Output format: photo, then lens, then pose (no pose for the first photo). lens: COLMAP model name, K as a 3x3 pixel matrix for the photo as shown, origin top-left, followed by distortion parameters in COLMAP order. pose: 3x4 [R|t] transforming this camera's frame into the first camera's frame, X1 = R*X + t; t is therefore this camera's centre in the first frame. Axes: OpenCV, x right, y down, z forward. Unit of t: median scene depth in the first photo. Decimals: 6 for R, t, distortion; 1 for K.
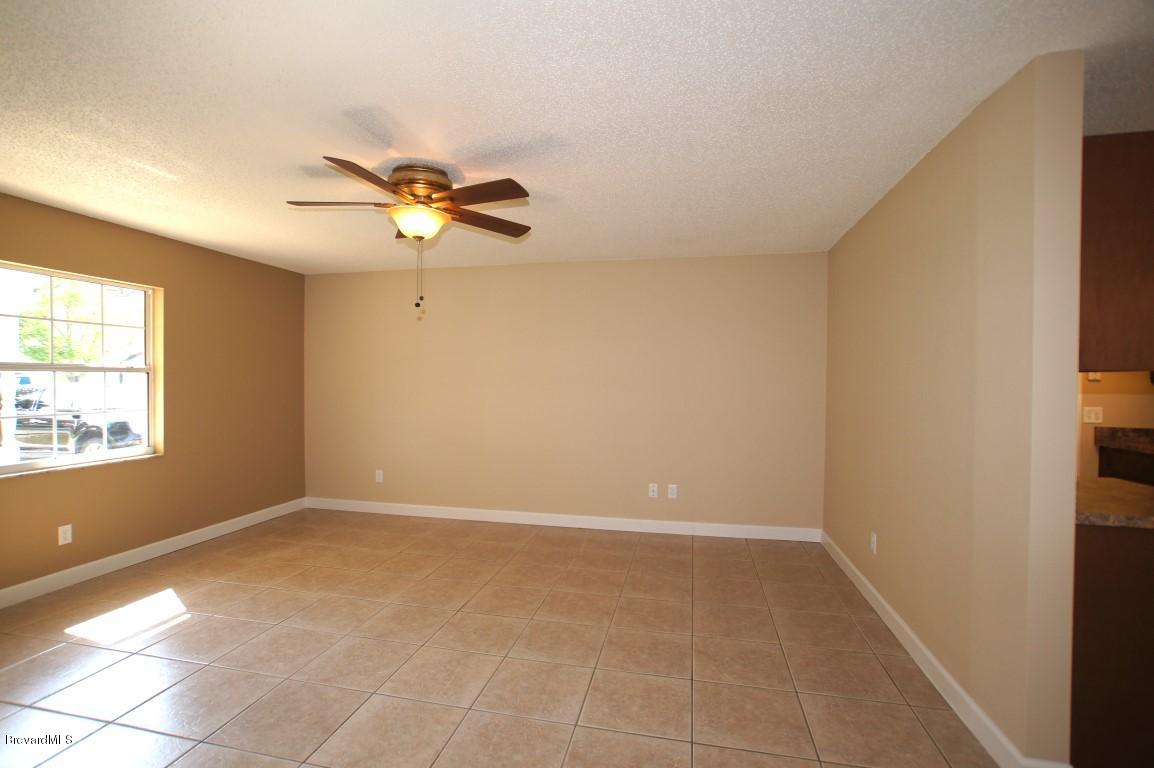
lens RADIAL K [[551.1, 0, 555.8], [0, 551.1, 386.4], [0, 0, 1]] dist [-0.019071, 0.009253]
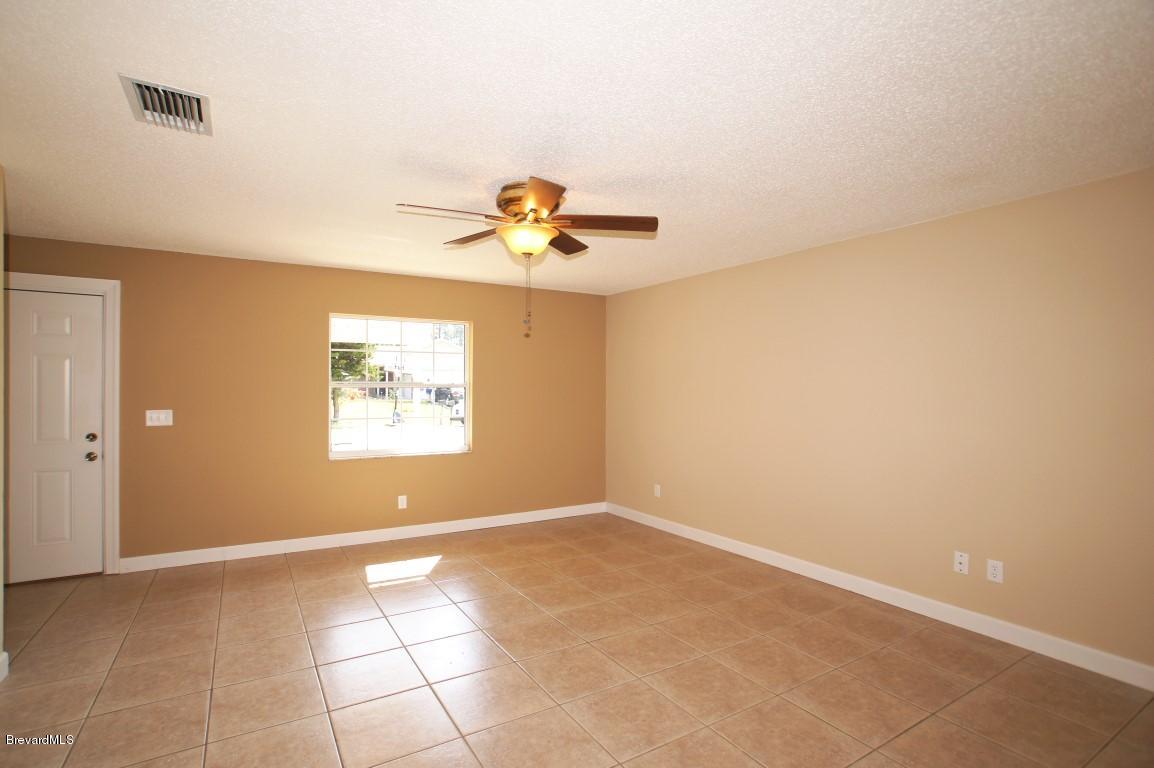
lens RADIAL K [[551.1, 0, 574.7], [0, 551.1, 381.7], [0, 0, 1]] dist [-0.019071, 0.009253]
pose [[0.711504, -0.013649, -0.702550, 0.348433], [-0.008842, 0.999558, -0.028374, -0.005789], [0.702627, 0.026400, 0.711069, 0.229122]]
